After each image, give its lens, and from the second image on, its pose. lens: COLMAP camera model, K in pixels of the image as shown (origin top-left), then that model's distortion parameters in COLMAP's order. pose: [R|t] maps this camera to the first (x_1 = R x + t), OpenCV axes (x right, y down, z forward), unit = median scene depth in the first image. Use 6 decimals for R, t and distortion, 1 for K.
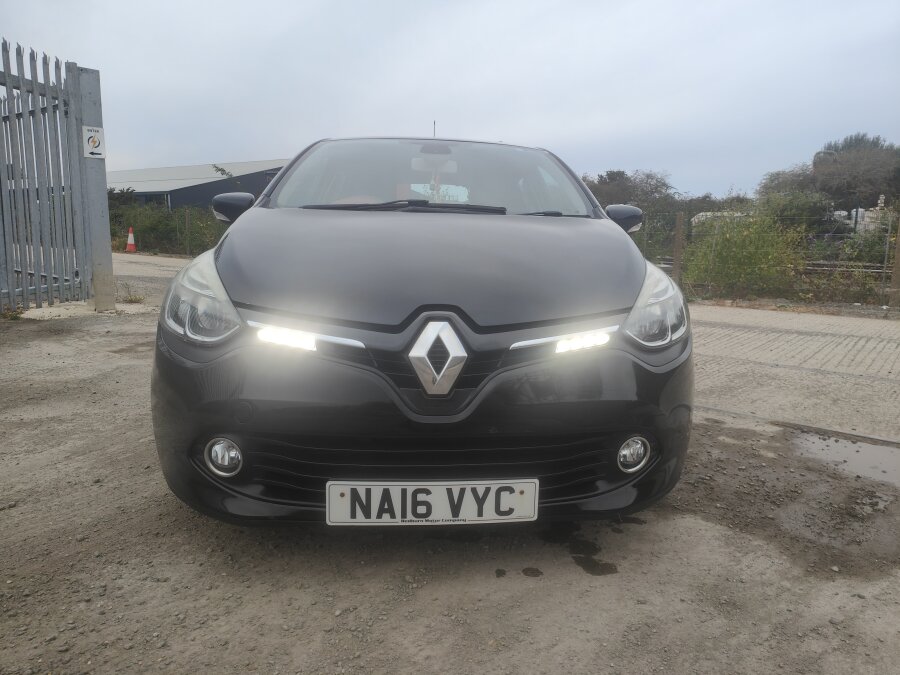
lens RADIAL K [[643.8, 0, 463.5], [0, 643.8, 337.1], [0, 0, 1]] dist [0.097966, -0.104390]
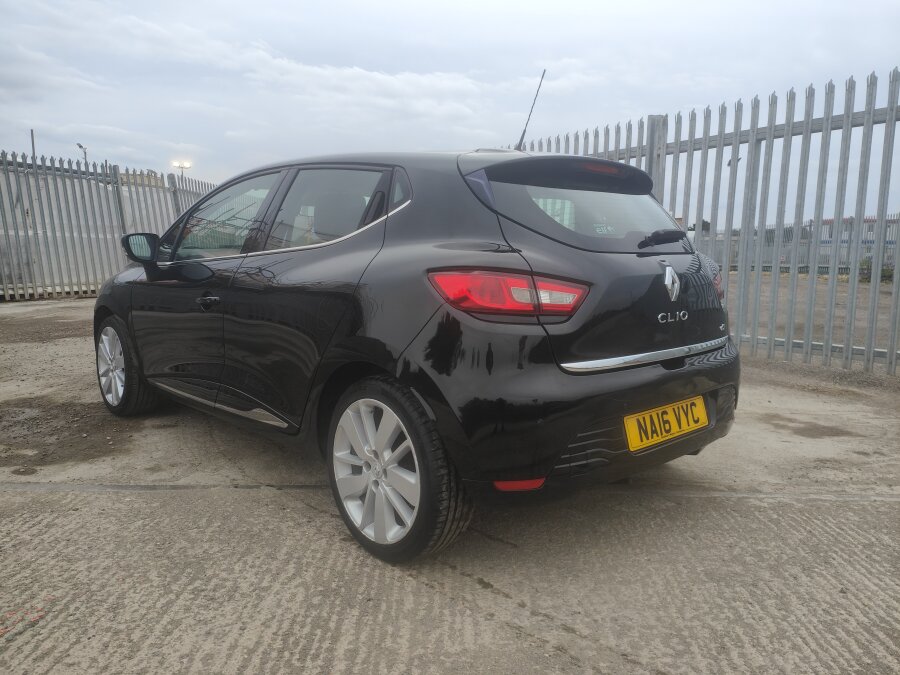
lens RADIAL K [[643.8, 0, 463.5], [0, 643.8, 337.1], [0, 0, 1]] dist [0.097966, -0.104390]
pose [[-0.754107, 0.042454, -0.655378, 0.796049], [-0.143350, 0.963207, 0.227339, -0.505864], [0.640917, 0.265386, -0.720275, 3.047982]]
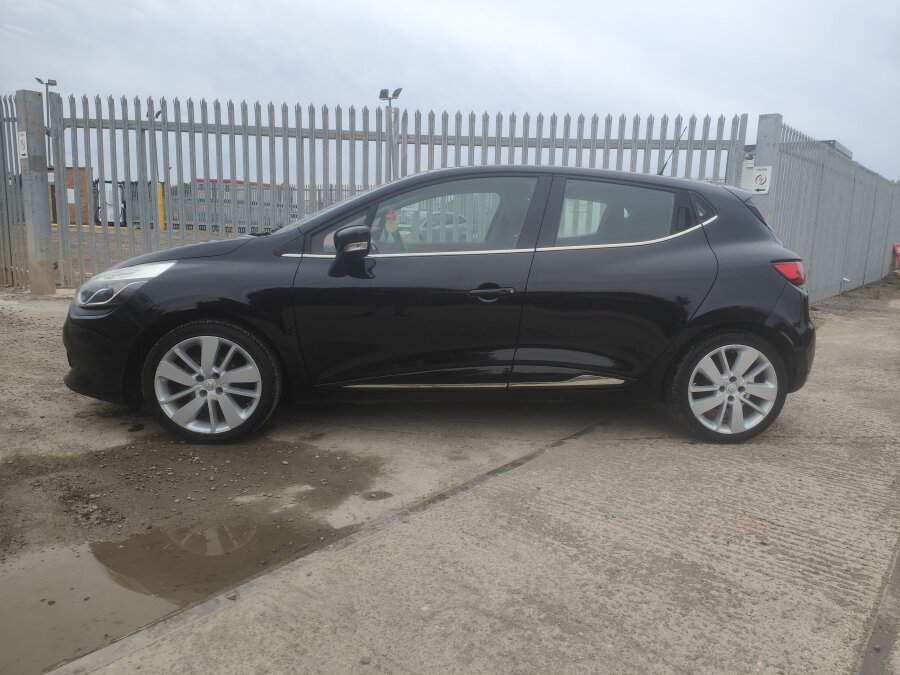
lens RADIAL K [[661.1, 0, 476.2], [0, 661.1, 337.2], [0, 0, 1]] dist [0.065568, -0.001850]
pose [[0.041074, 0.135789, -0.989886, 1.786003], [-0.196394, 0.972492, 0.125254, -0.274862], [0.979664, 0.189263, 0.066612, 1.604197]]
